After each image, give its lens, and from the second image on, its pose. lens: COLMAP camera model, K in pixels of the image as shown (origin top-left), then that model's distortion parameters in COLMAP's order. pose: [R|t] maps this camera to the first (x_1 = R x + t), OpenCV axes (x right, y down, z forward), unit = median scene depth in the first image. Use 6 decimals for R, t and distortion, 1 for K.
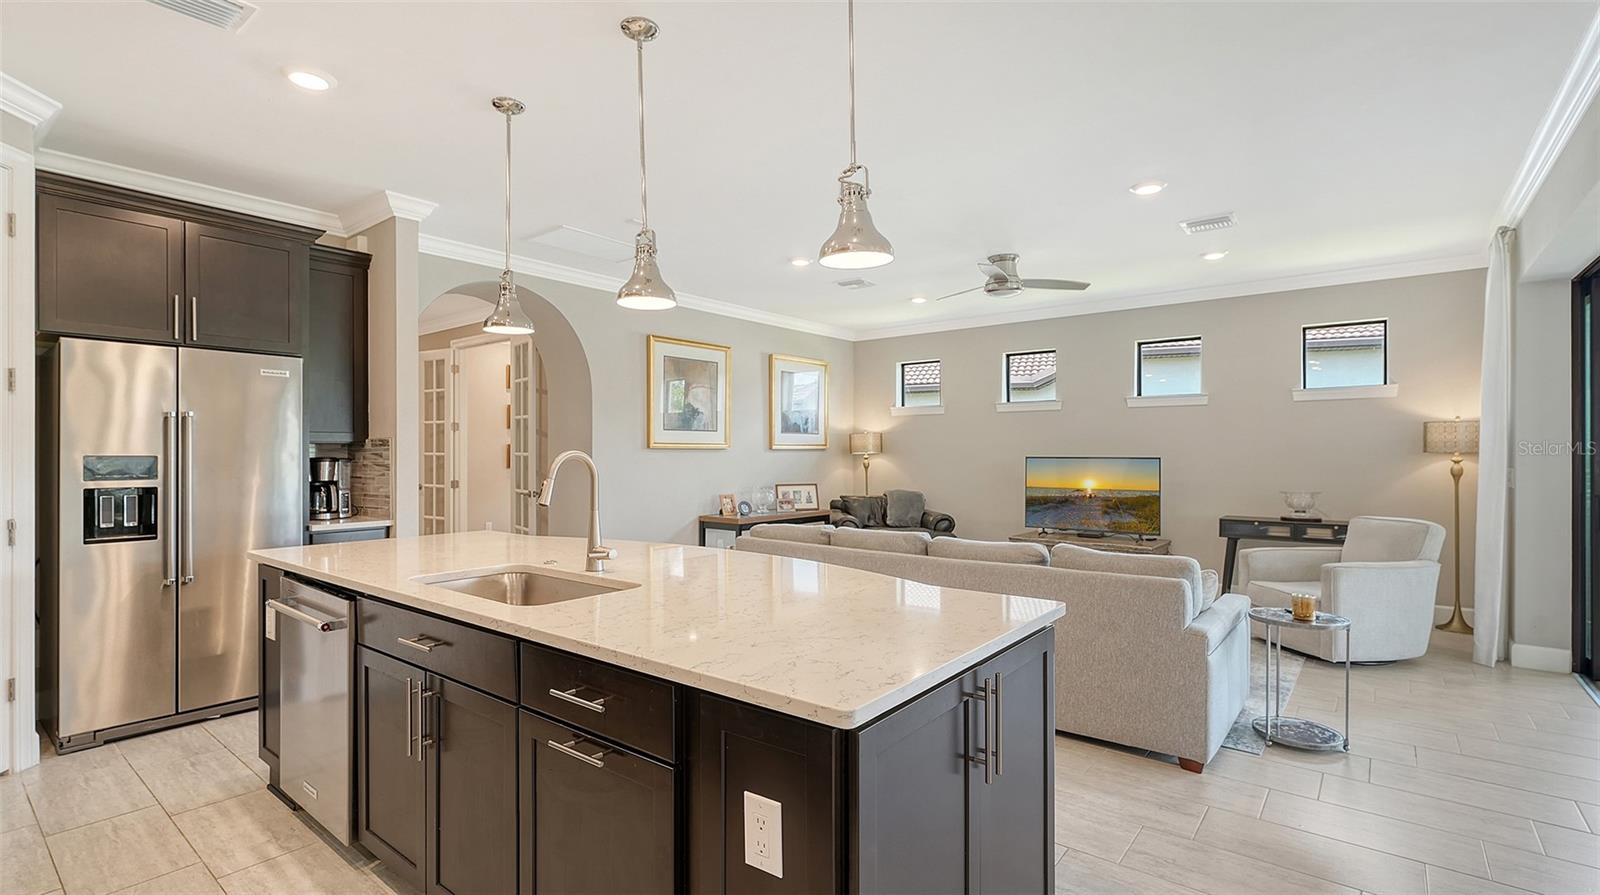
lens RADIAL K [[726.2, 0, 796.6], [0, 726.2, 452.9], [0, 0, 1]] dist [-0.000176, 0.000048]
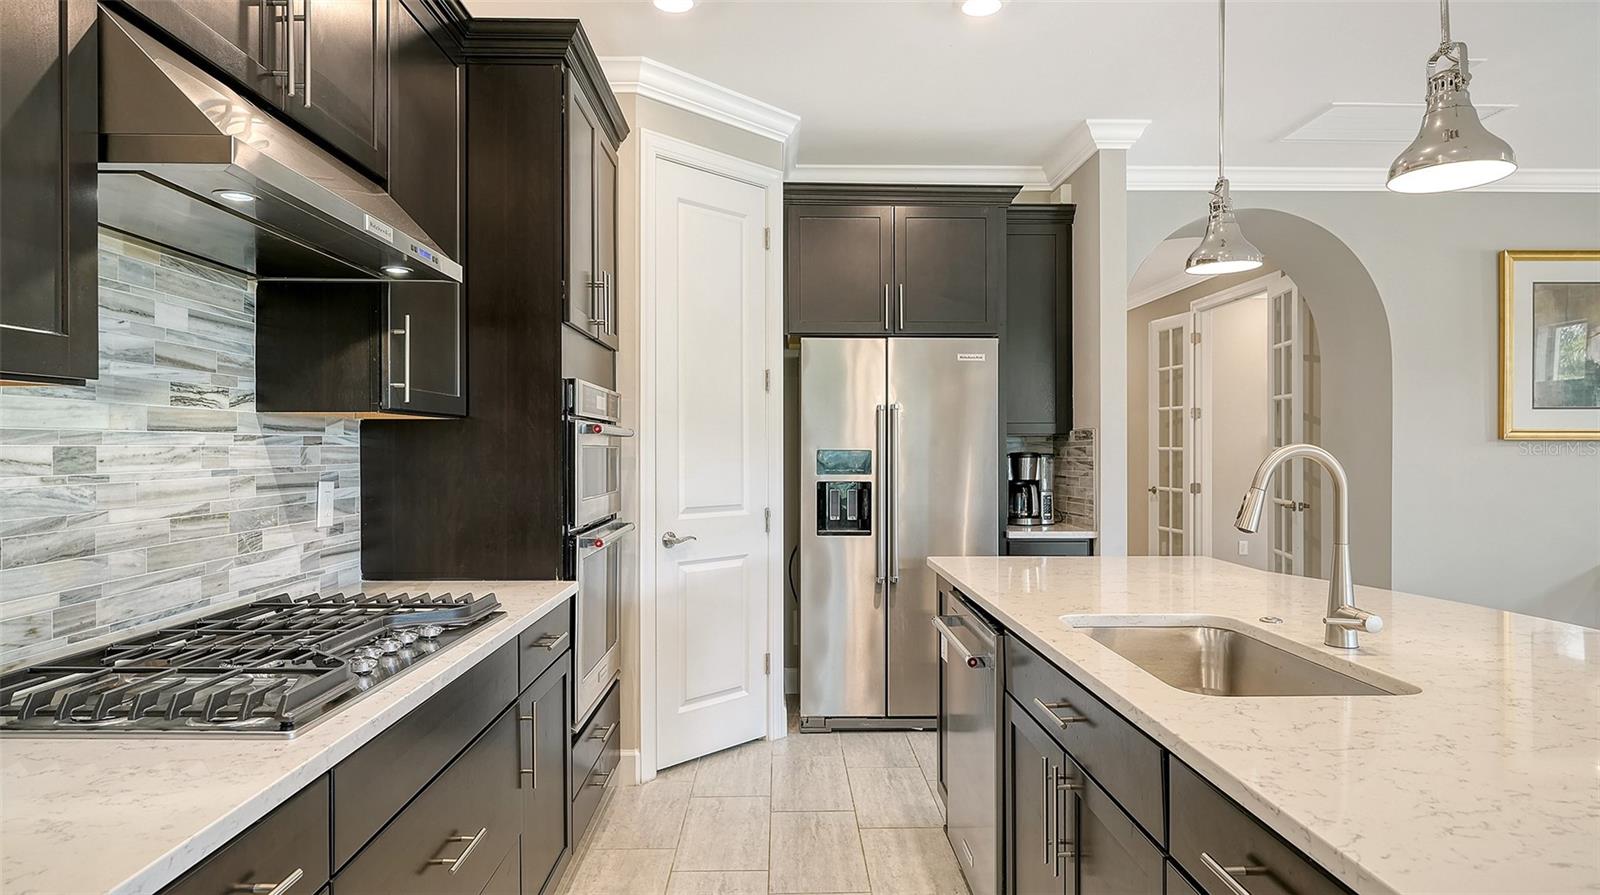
lens RADIAL K [[918.7, 0, 800.0], [0, 918.7, 447.5], [0, 0, 1]] dist [0.000403, -0.000743]
pose [[0.644026, 0.000791, -0.765003, 0.007474], [-0.000685, 1.000000, 0.000458, -0.000130], [0.765003, 0.000229, 0.644027, 0.121995]]
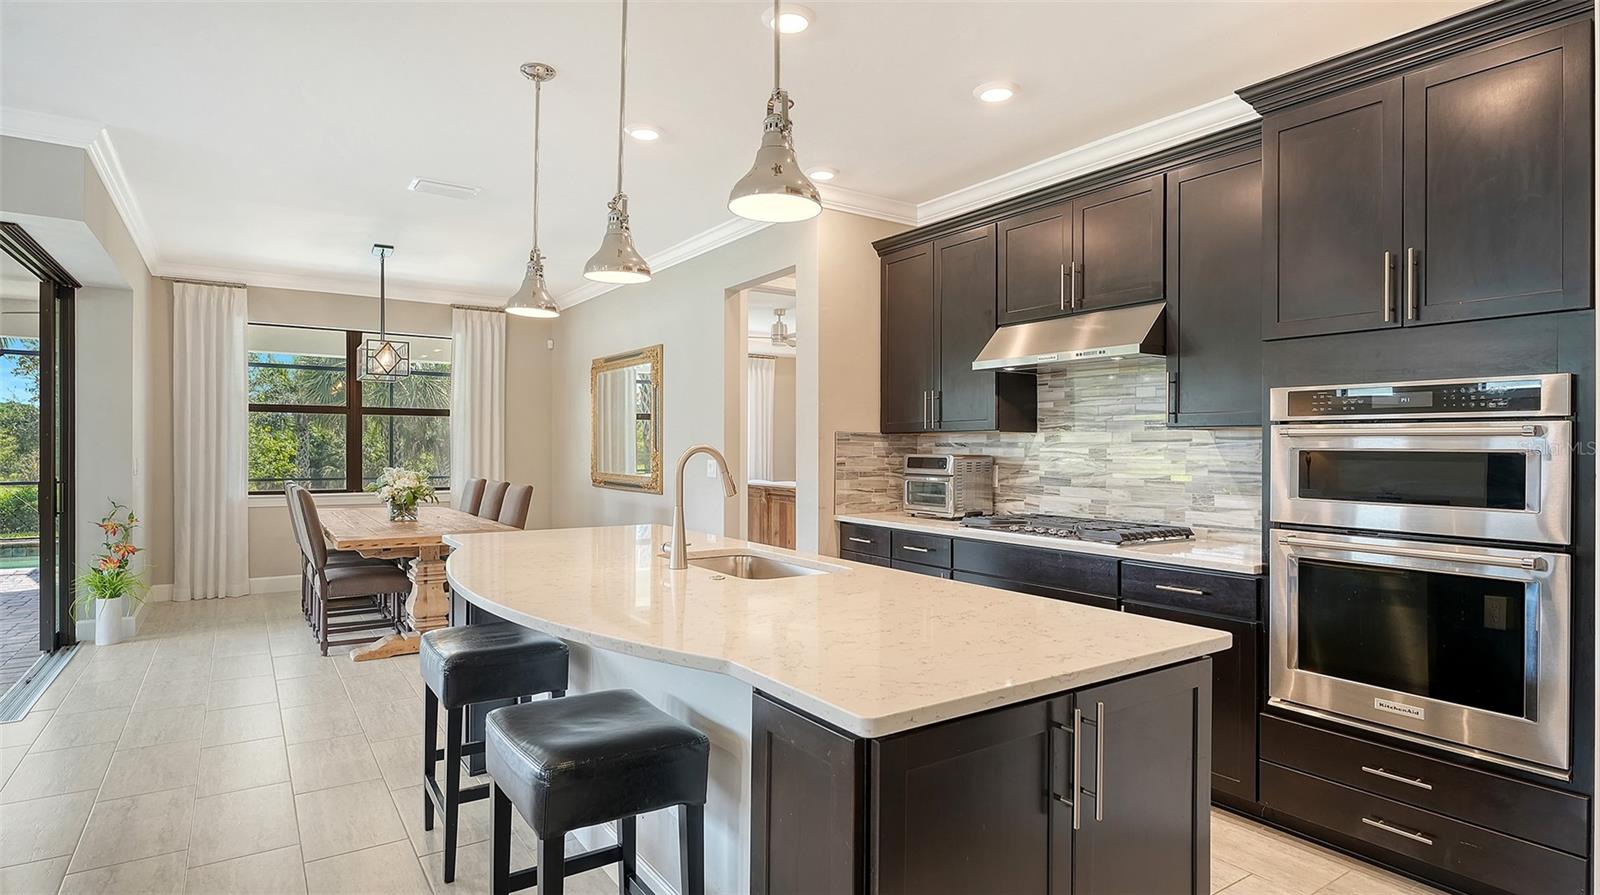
lens RADIAL K [[822.5, 0, 805.8], [0, 822.5, 445.3], [0, 0, 1]] dist [0.000289, -0.000287]
pose [[-0.957359, -0.003583, 0.288879, -0.516795], [-0.004316, 0.999989, -0.001903, -0.000590], [-0.288869, -0.003069, -0.957364, 1.358881]]
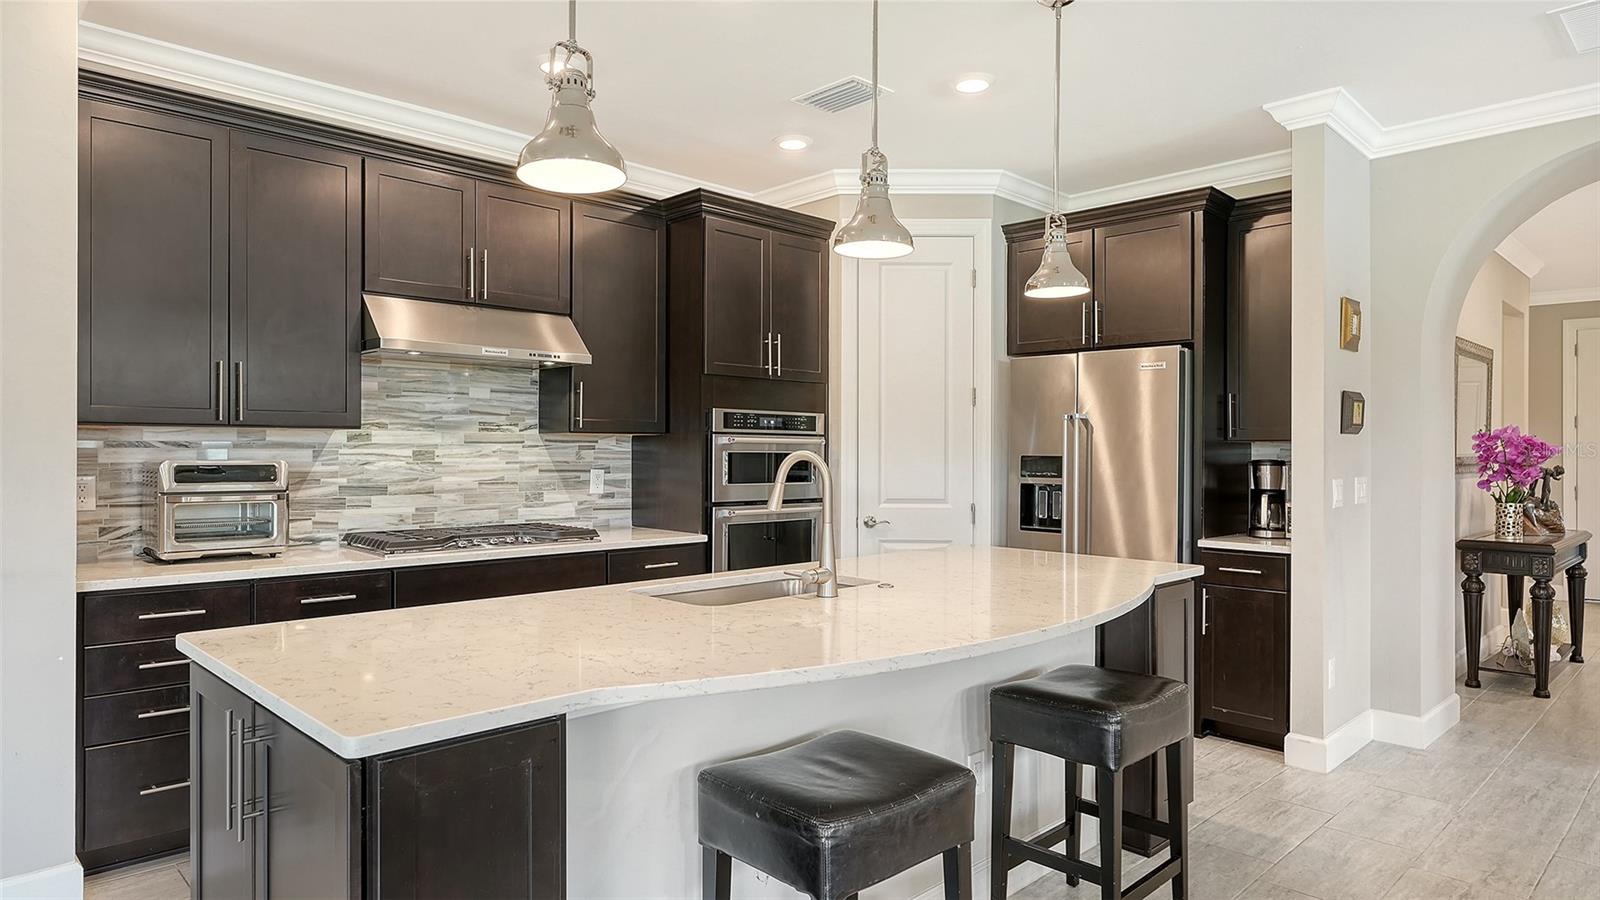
lens RADIAL K [[940.7, 0, 794.6], [0, 940.7, 450.1], [0, 0, 1]] dist [0.001866, 0.000764]
pose [[-0.122007, 0.000357, -0.992529, 0.539161], [-0.005254, 0.999986, 0.001006, -0.003808], [0.992515, 0.005337, -0.122003, 0.745927]]
